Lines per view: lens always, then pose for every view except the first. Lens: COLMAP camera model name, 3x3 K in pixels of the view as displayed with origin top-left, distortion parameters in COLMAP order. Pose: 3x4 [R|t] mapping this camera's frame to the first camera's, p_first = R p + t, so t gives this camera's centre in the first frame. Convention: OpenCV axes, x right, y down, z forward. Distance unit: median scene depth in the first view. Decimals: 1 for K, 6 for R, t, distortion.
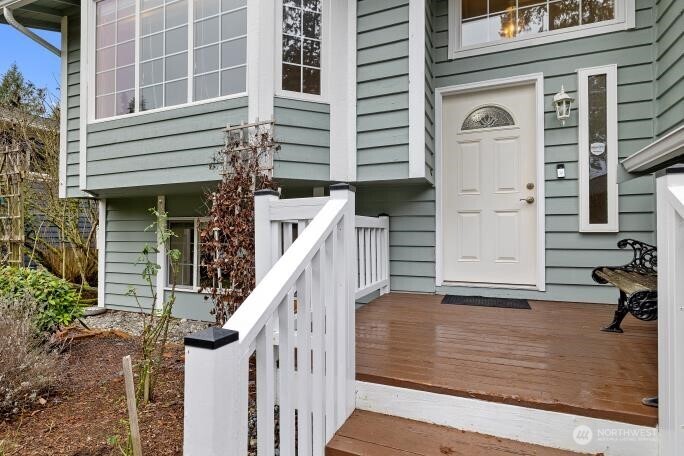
lens RADIAL K [[368.7, 0, 341.9], [0, 368.7, 228.4], [0, 0, 1]] dist [-0.000155, 0.000037]
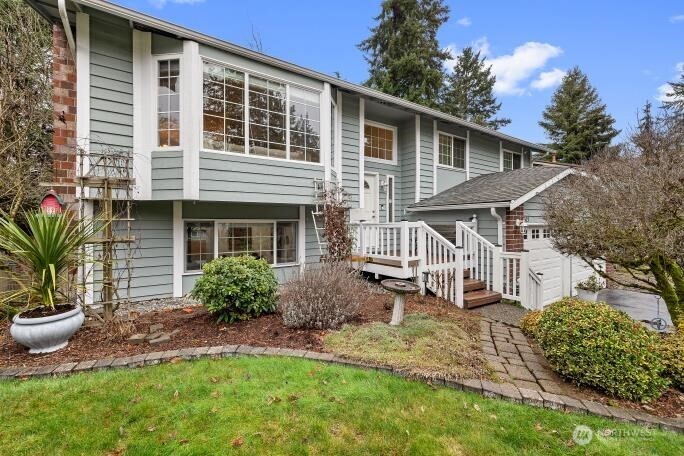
lens RADIAL K [[287.8, 0, 342.3], [0, 287.8, 226.4], [0, 0, 1]] dist [0.001576, 0.000175]
pose [[0.563661, -0.003300, 0.826000, -1.538682], [-0.006612, 0.999942, 0.008507, -0.020978], [-0.825980, -0.010256, 0.563606, -0.041123]]
